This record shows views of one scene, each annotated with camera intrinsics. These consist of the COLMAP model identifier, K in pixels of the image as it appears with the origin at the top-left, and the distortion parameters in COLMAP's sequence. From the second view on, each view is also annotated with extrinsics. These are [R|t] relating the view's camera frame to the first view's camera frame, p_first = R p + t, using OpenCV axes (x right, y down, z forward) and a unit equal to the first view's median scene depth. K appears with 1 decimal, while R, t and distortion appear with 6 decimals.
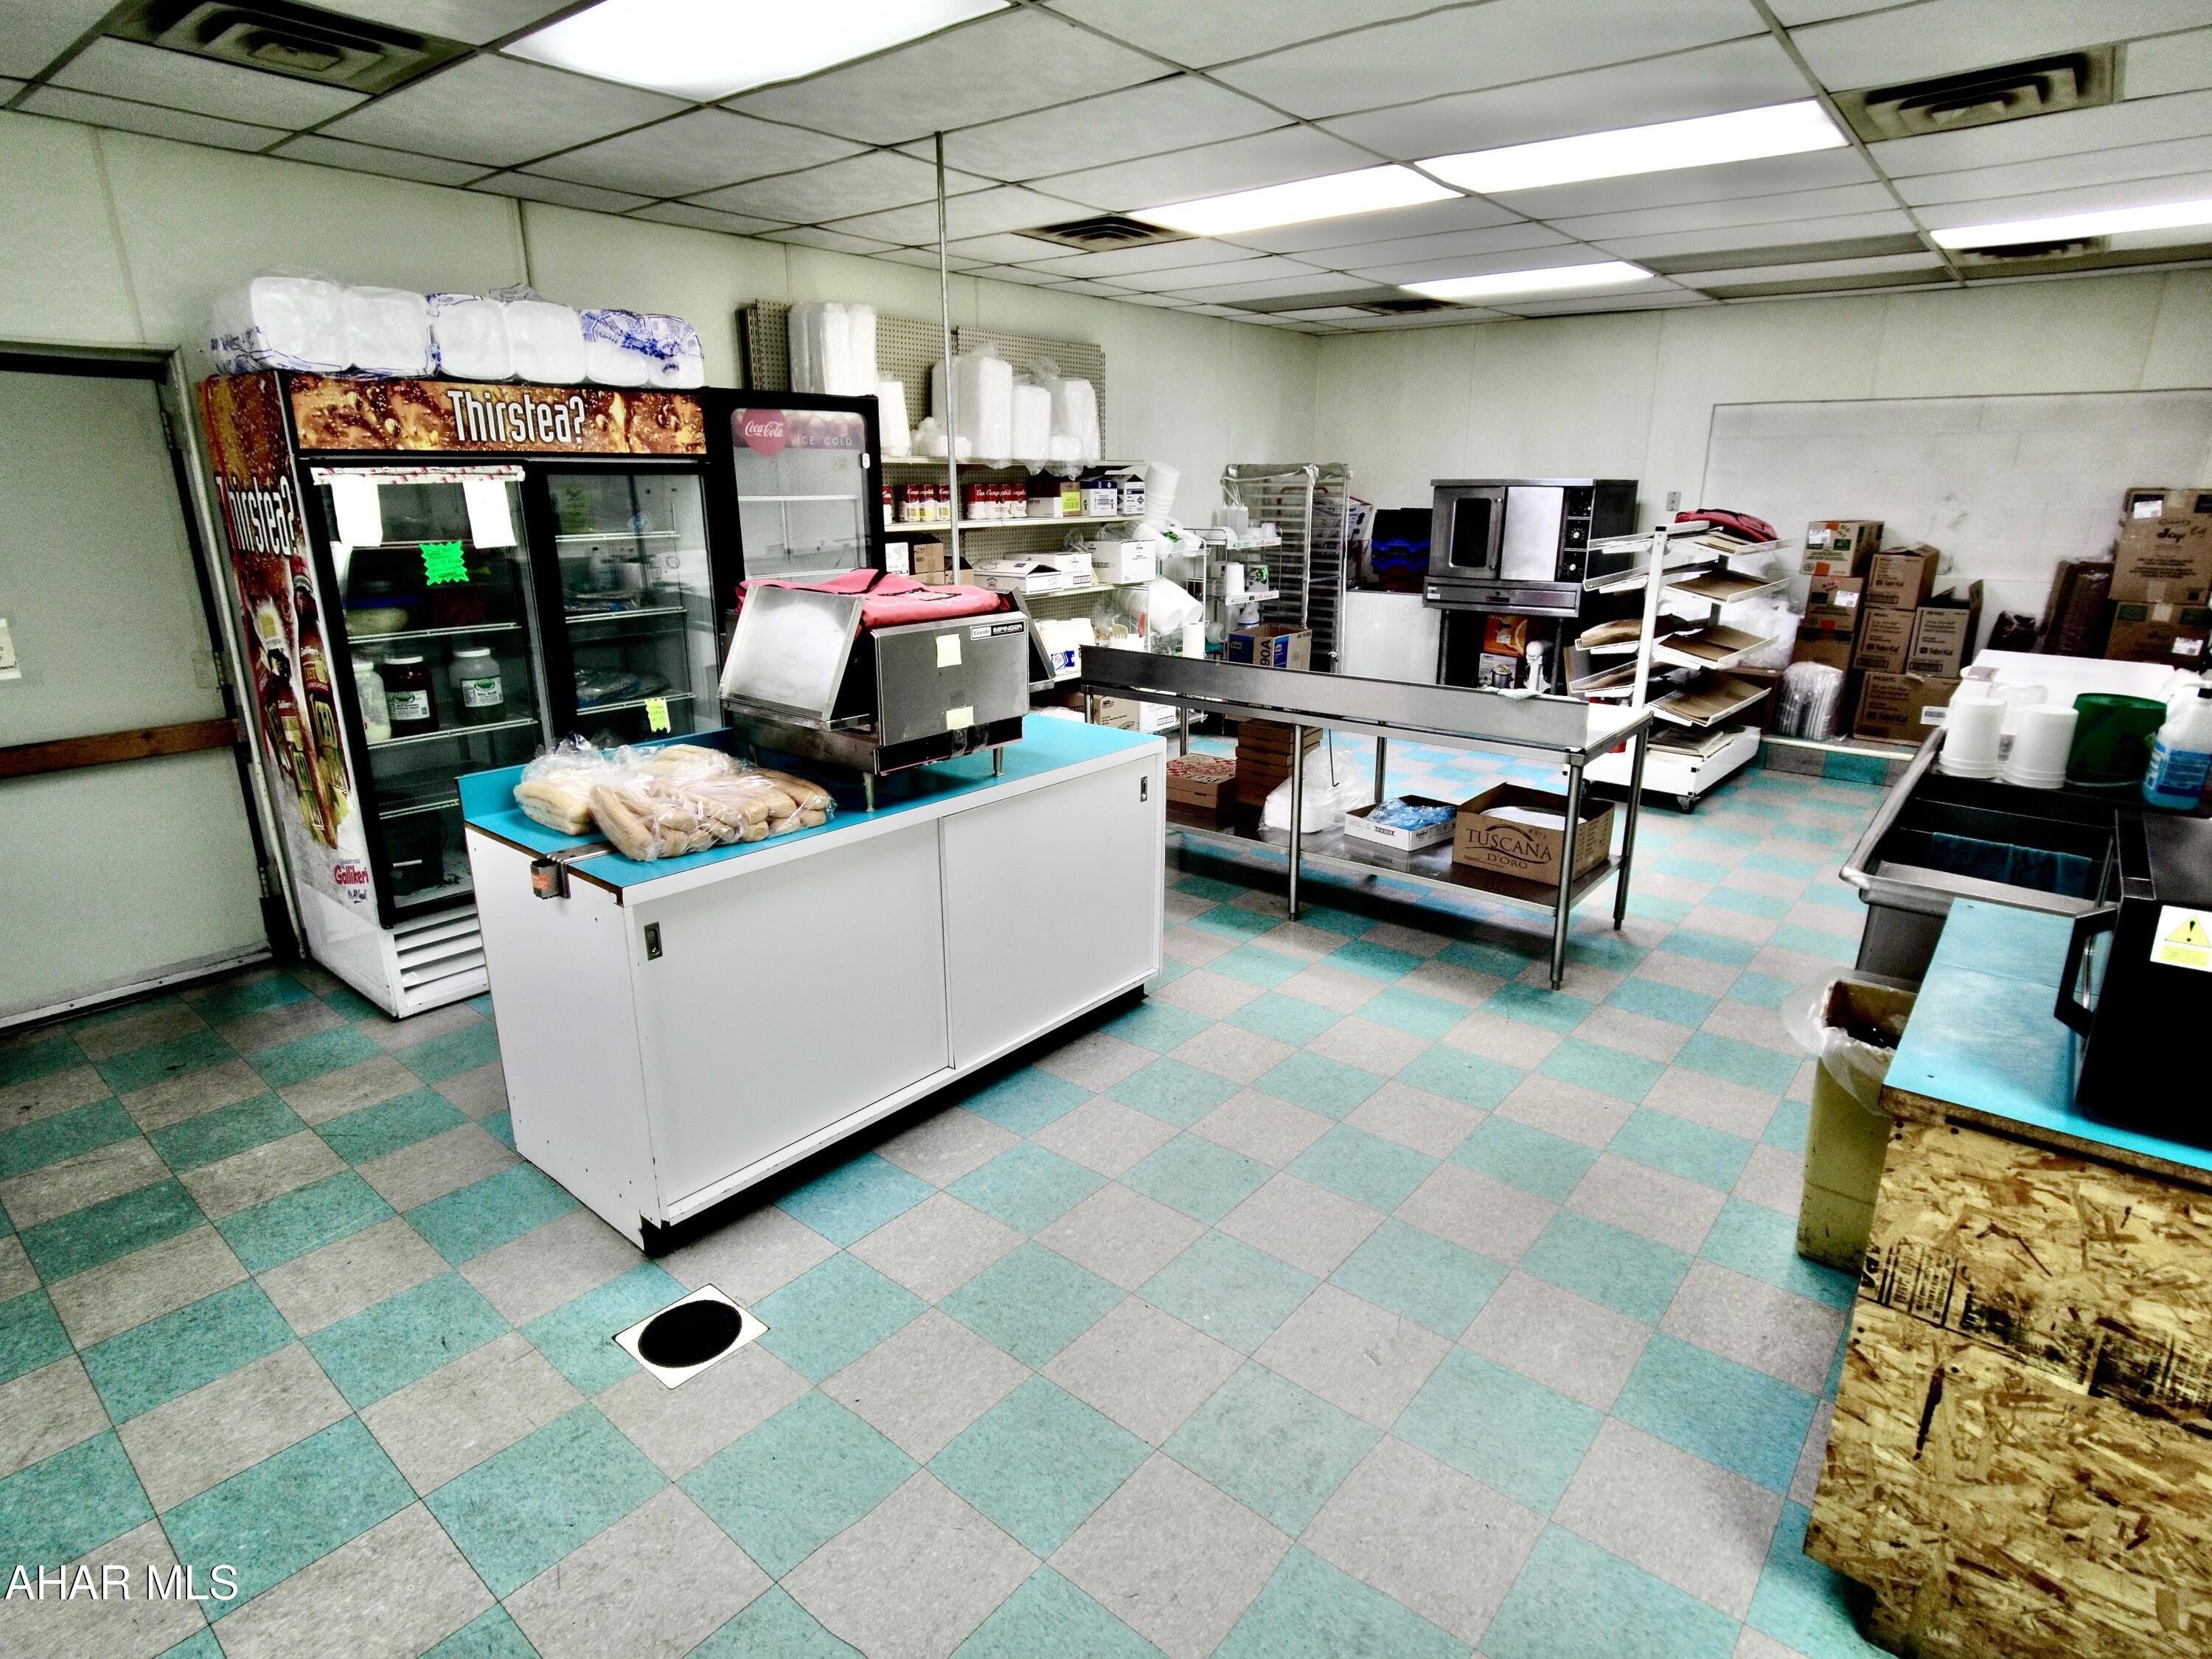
lens RADIAL K [[1170.7, 0, 1119.2], [0, 1170.7, 826.5], [0, 0, 1]] dist [-0.001838, -0.002395]
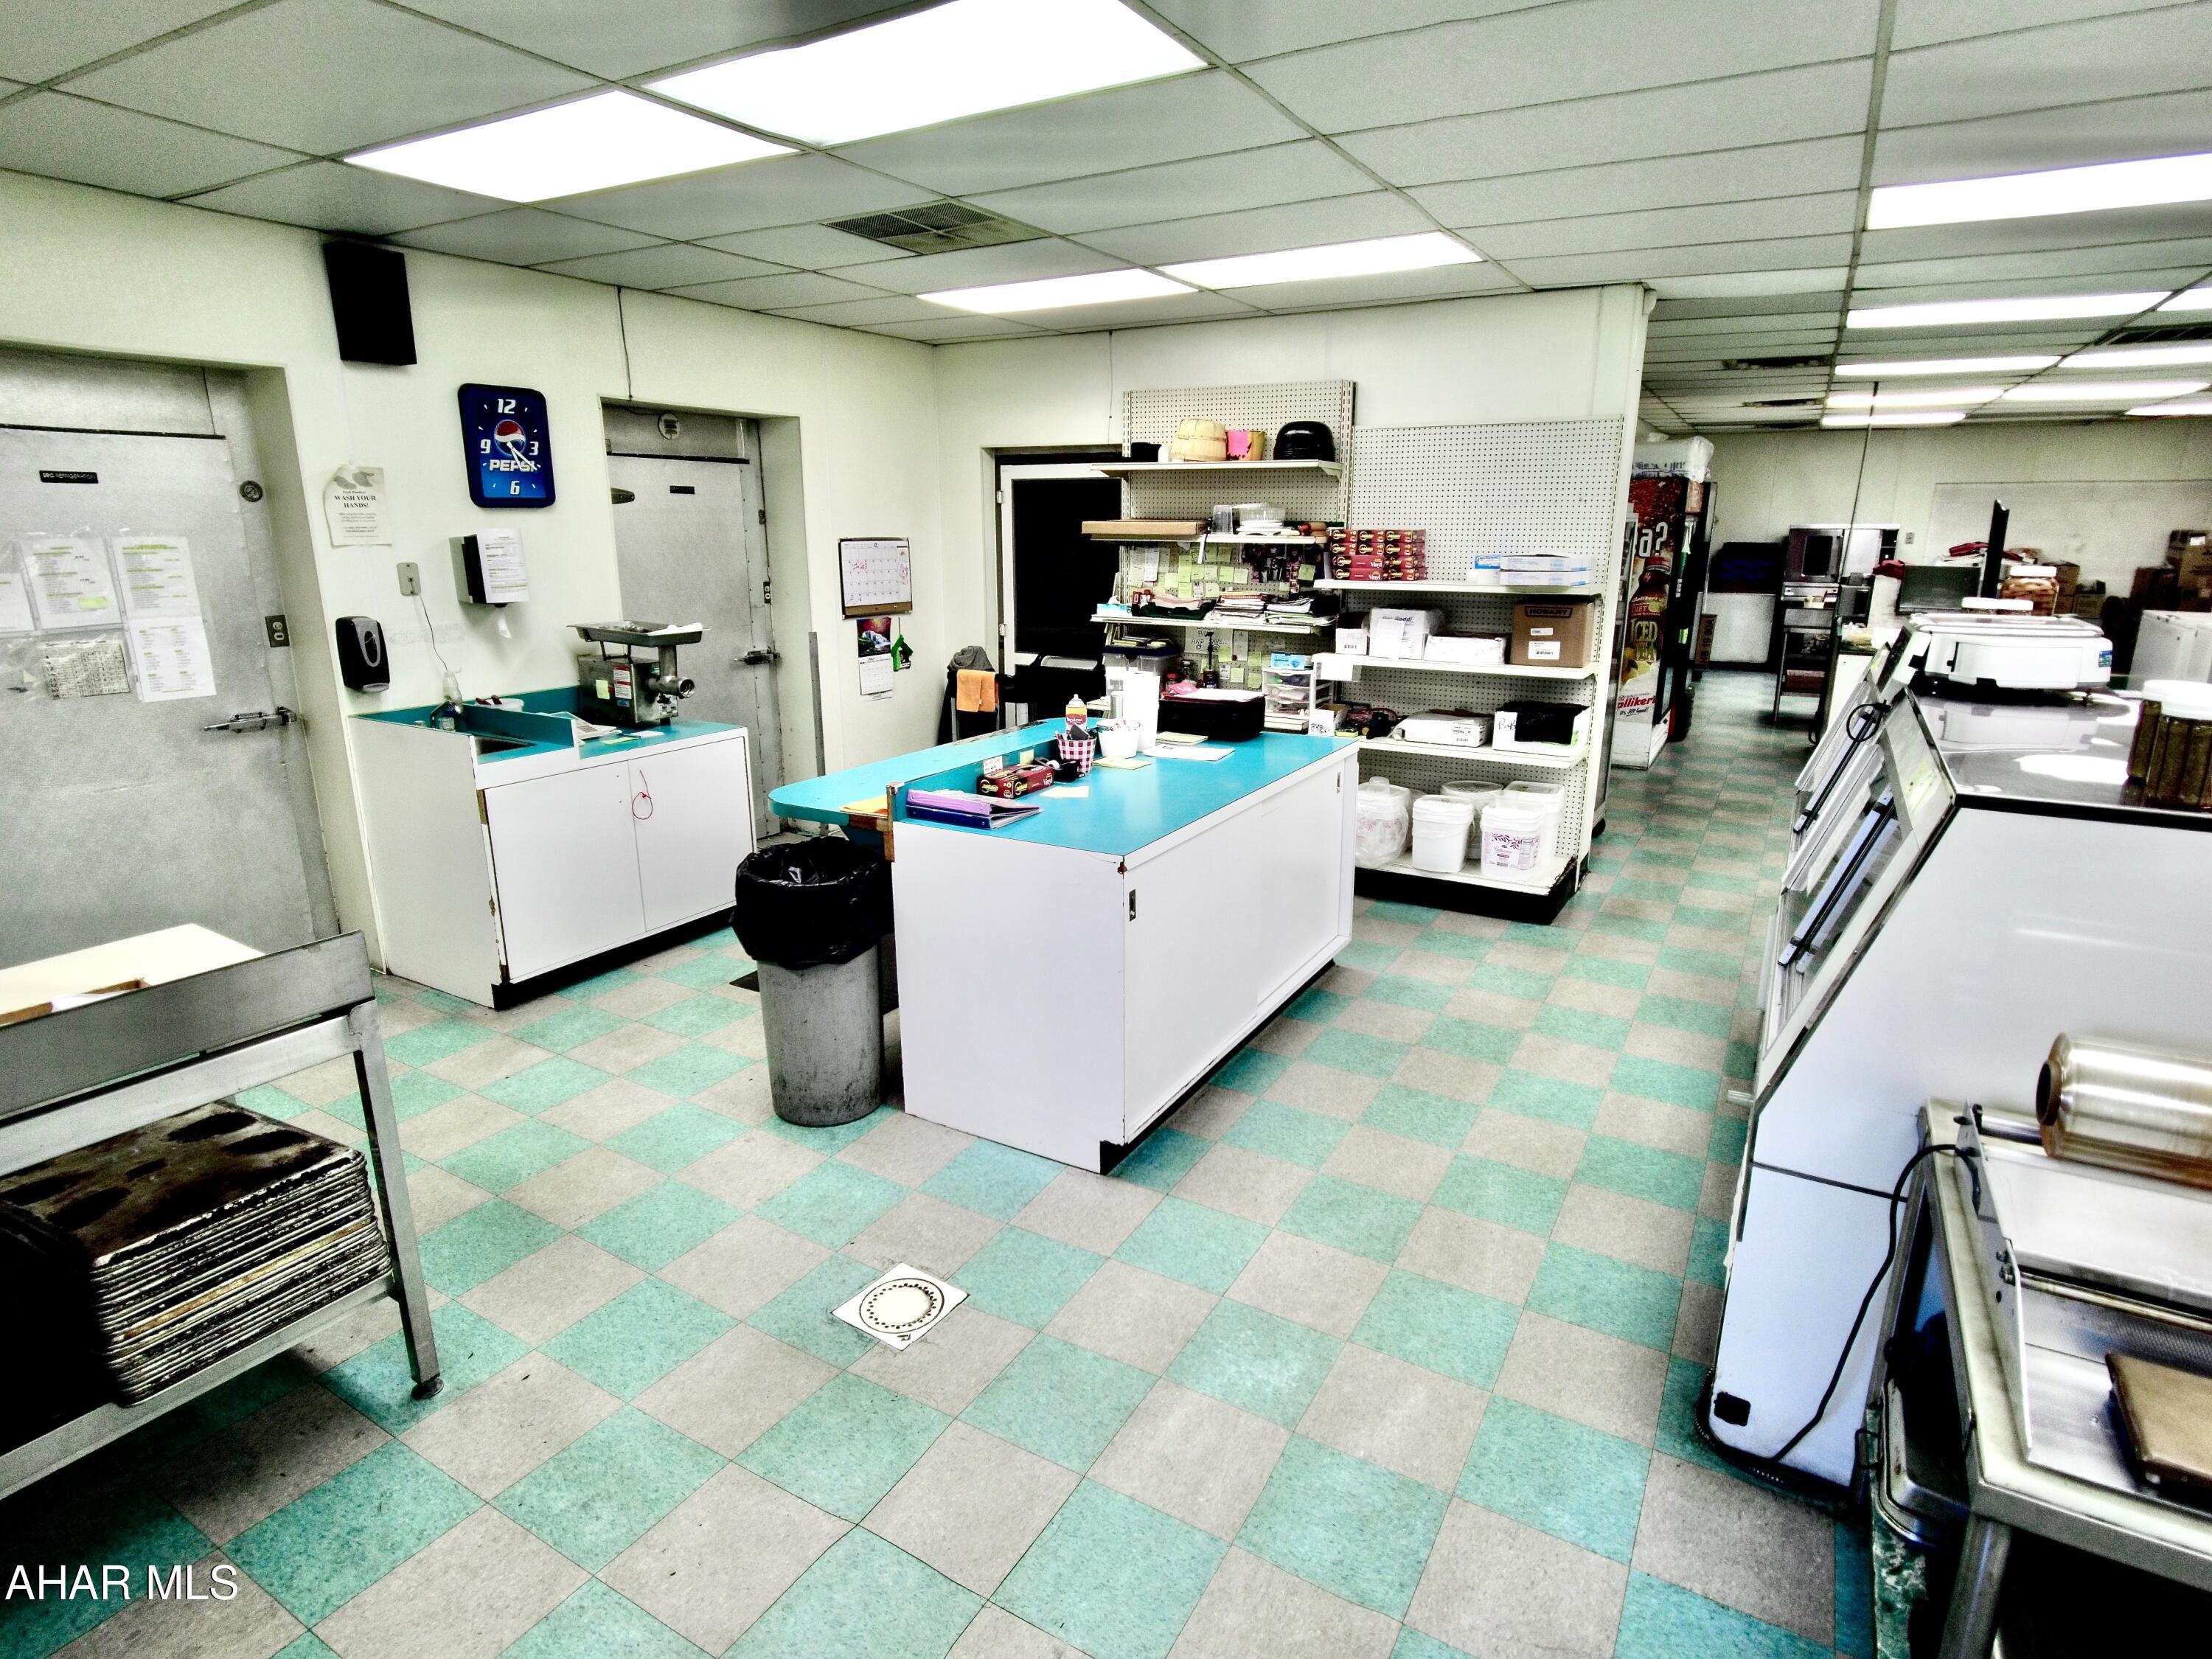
lens RADIAL K [[1183.4, 0, 1106.0], [0, 1183.4, 829.5], [0, 0, 1]] dist [-0.003543, -0.002827]
pose [[0.987643, -0.038988, 0.151794, -2.156970], [0.044550, 0.998448, -0.033416, 0.348262], [-0.150255, 0.039766, 0.987847, -1.162246]]
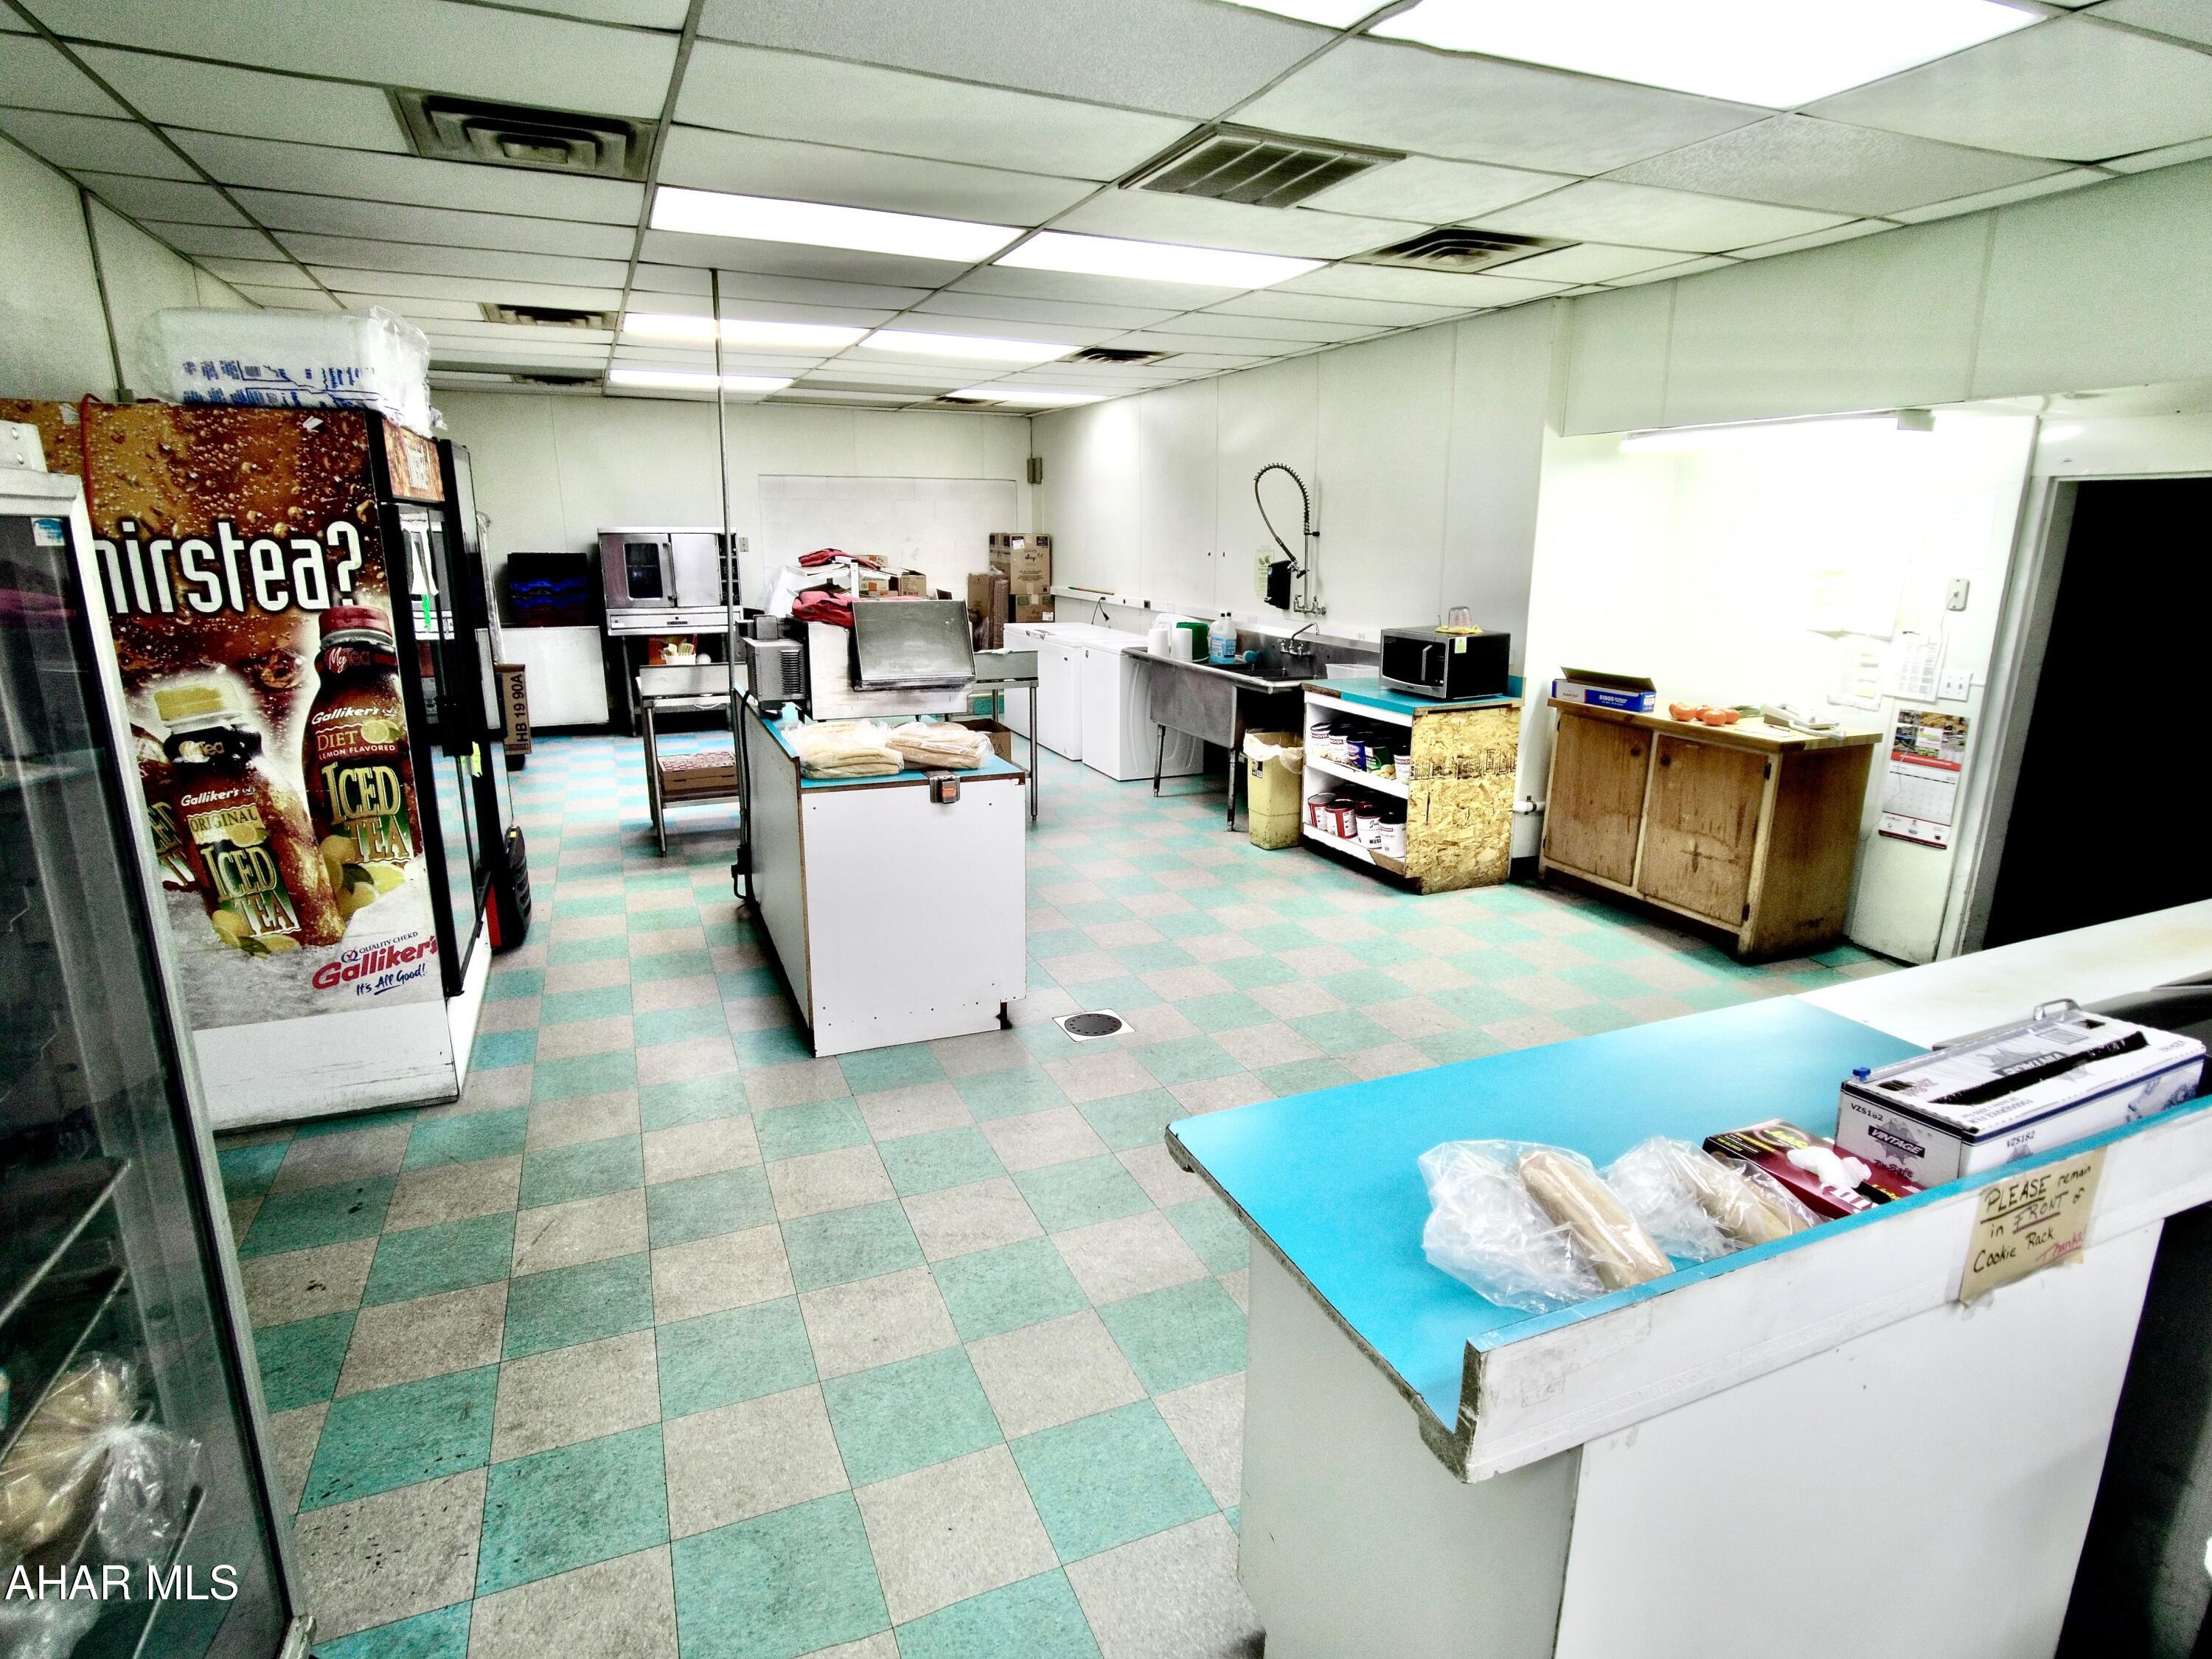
lens RADIAL K [[1170.7, 0, 1119.2], [0, 1170.7, 826.5], [0, 0, 1]] dist [-0.001838, -0.002395]
pose [[0.454581, -0.217805, 0.863665, -1.232267], [0.249828, 0.961897, 0.111084, -0.017098], [-0.854952, 0.165271, 0.491674, 0.058699]]
